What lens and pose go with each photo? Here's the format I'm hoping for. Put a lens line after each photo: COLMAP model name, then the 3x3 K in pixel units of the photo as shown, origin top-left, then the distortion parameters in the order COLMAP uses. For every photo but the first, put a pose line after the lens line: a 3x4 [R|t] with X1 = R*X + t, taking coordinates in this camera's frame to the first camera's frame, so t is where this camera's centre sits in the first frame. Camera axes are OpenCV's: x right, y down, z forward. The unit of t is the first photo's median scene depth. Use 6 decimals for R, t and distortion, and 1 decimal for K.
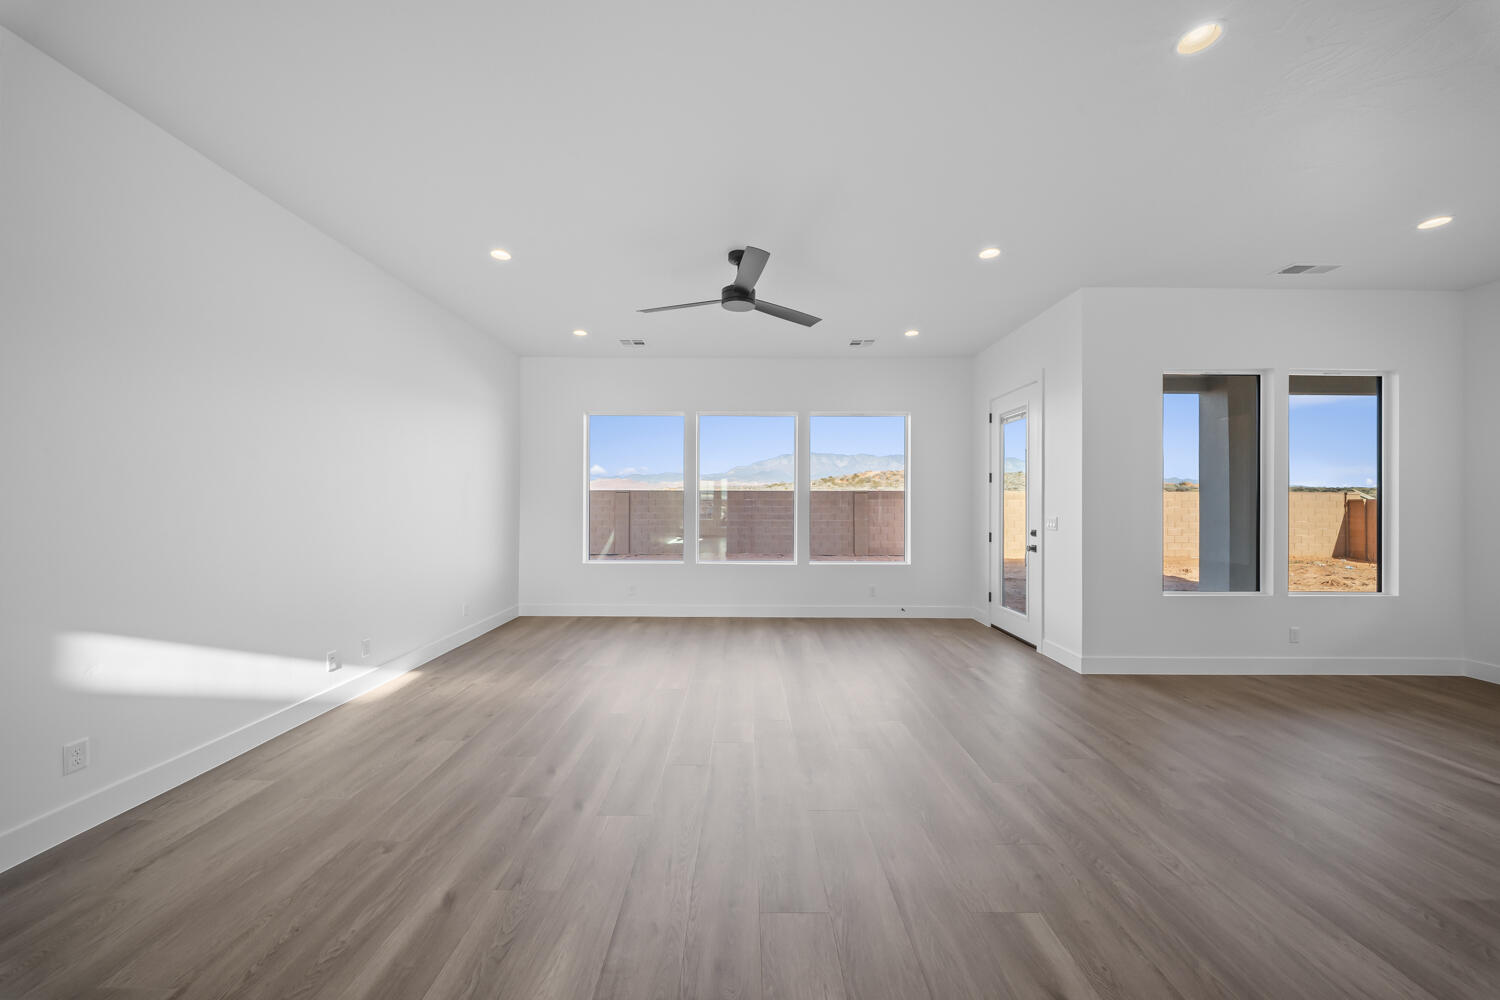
lens RADIAL K [[524.3, 0, 735.6], [0, 524.3, 501.0], [0, 0, 1]] dist [-0.011397, -0.000231]
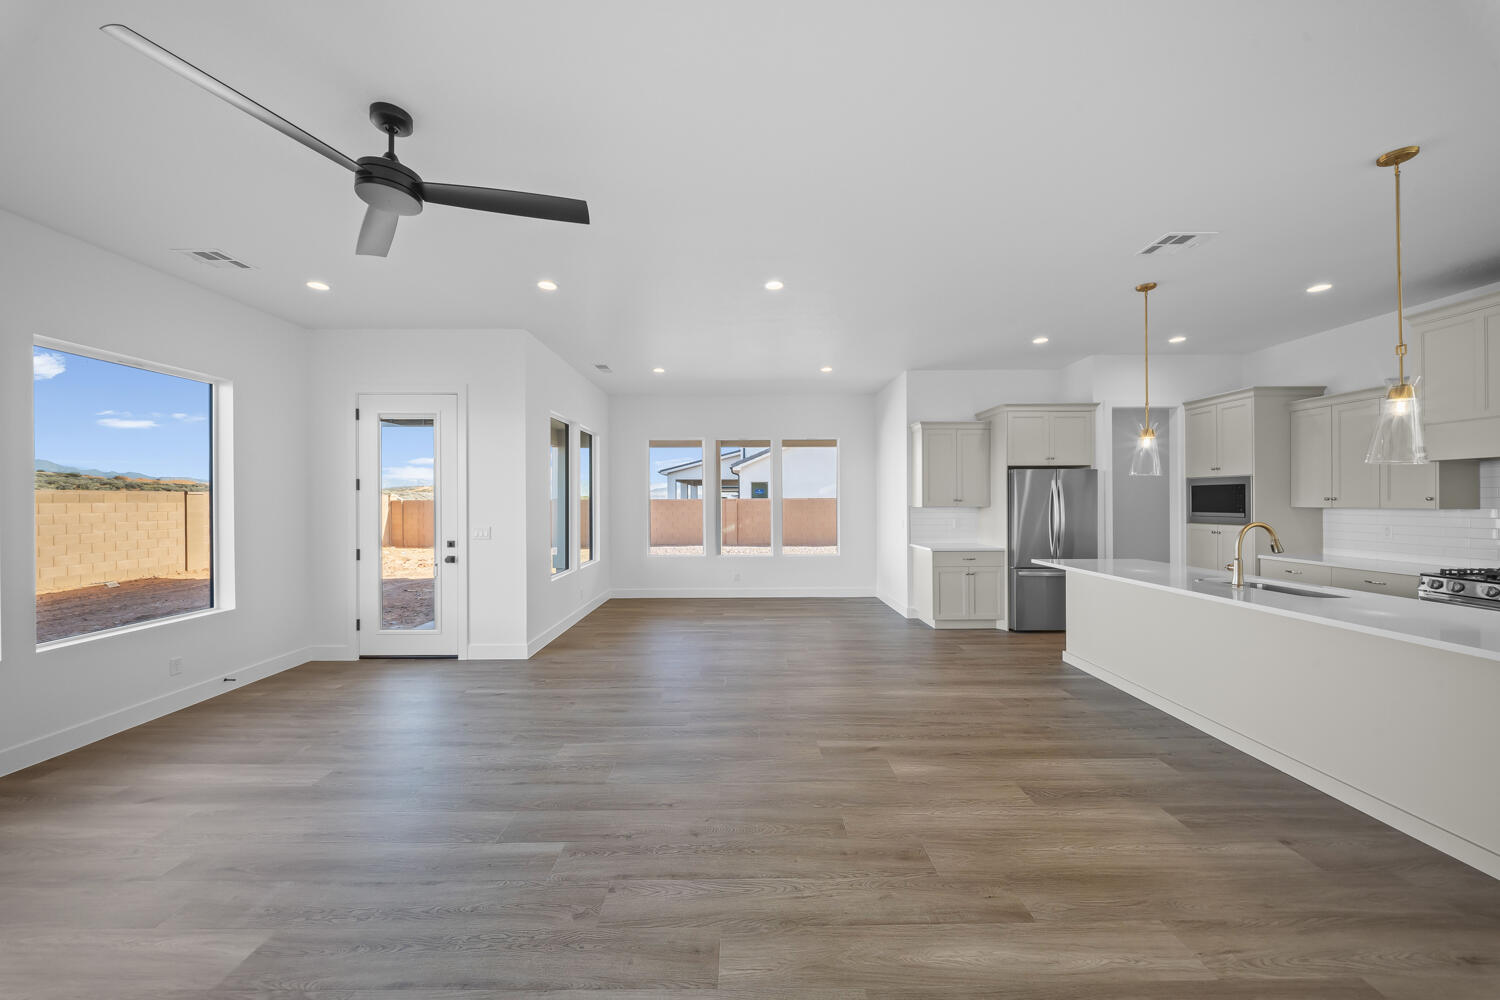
lens RADIAL K [[523.9, 0, 746.5], [0, 523.9, 500.6], [0, 0, 1]] dist [0.007600, -0.005232]
pose [[-0.026644, -0.005199, 0.999631, -0.520296], [-0.000619, 0.999986, 0.005184, -0.031812], [-0.999645, -0.000481, -0.026647, 0.525035]]
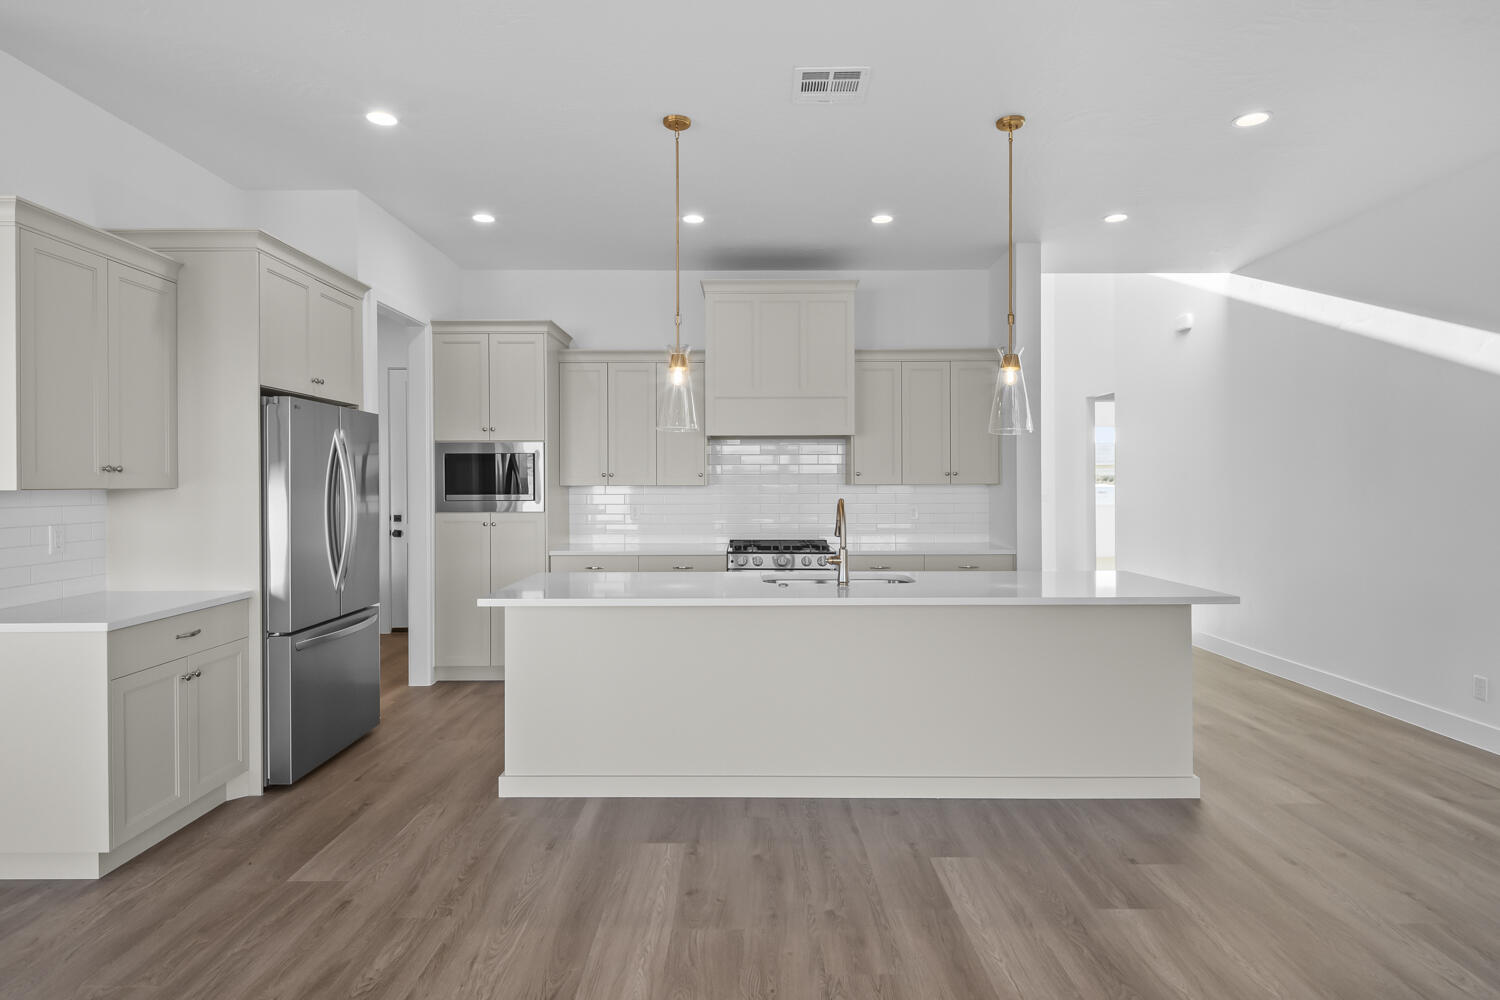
lens RADIAL K [[792.0, 0, 741.4], [0, 792.0, 490.7], [0, 0, 1]] dist [0.019045, -0.014202]
pose [[-0.999880, -0.001724, -0.015427, 0.353676], [-0.001797, 0.999987, 0.004685, -0.009907], [0.015419, 0.004712, -0.999870, 0.657233]]
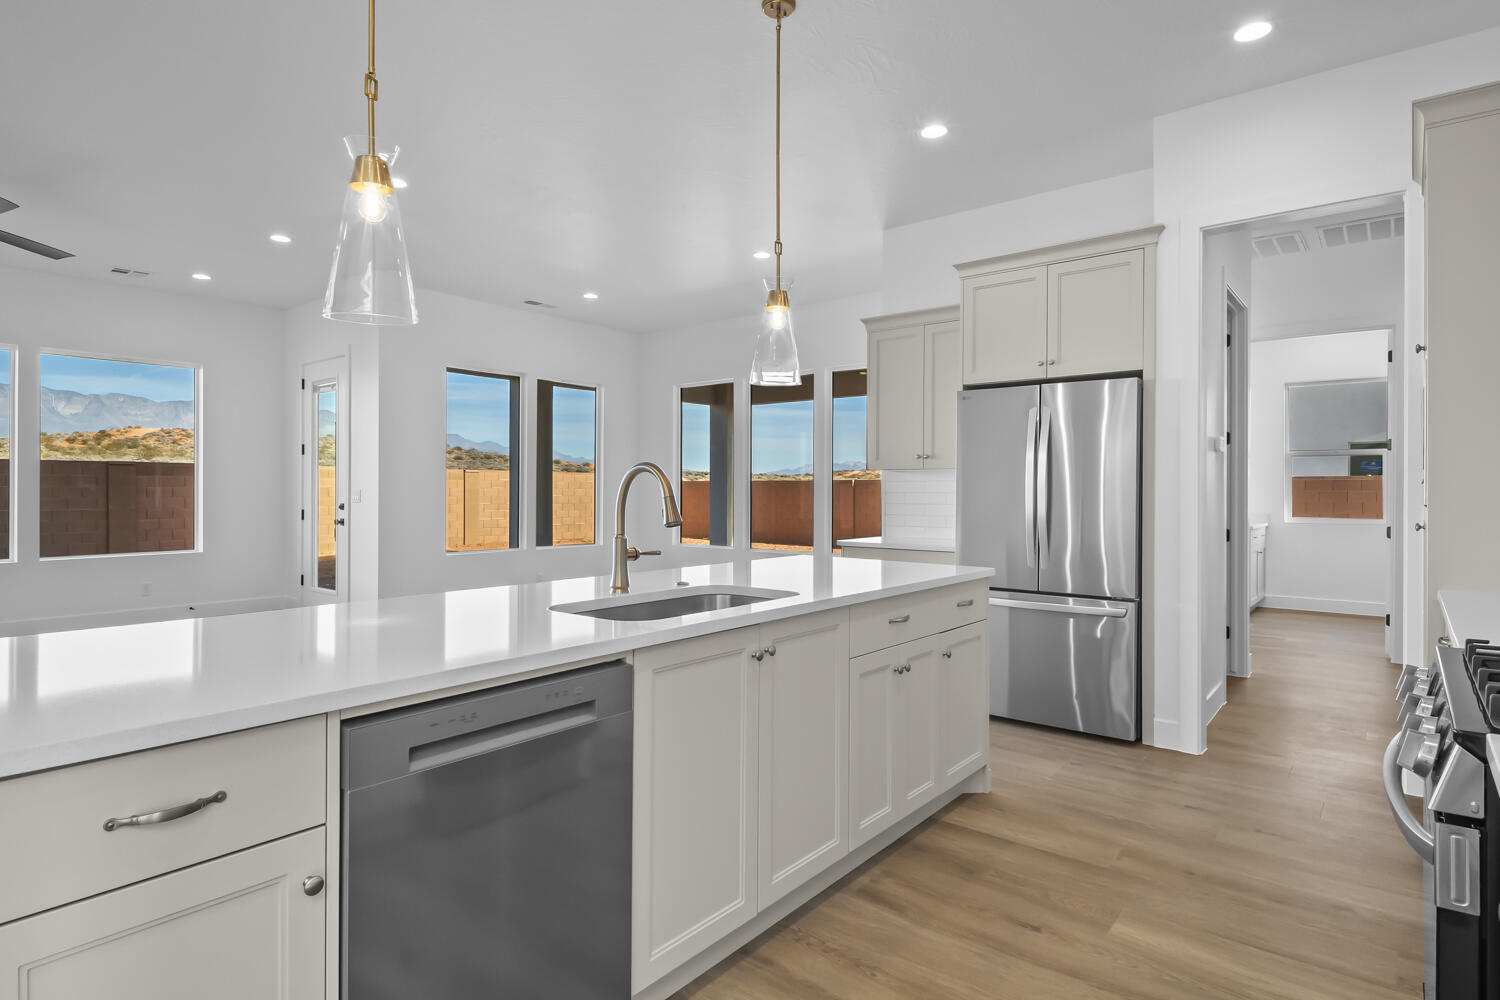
lens RADIAL K [[797.7, 0, 747.9], [0, 797.7, 490.9], [0, 0, 1]] dist [0.016807, -0.014858]
pose [[0.619346, -0.002556, 0.785114, -0.175503], [-0.004696, 0.999965, 0.006960, 0.019287], [-0.785104, -0.007998, 0.619313, -0.647506]]
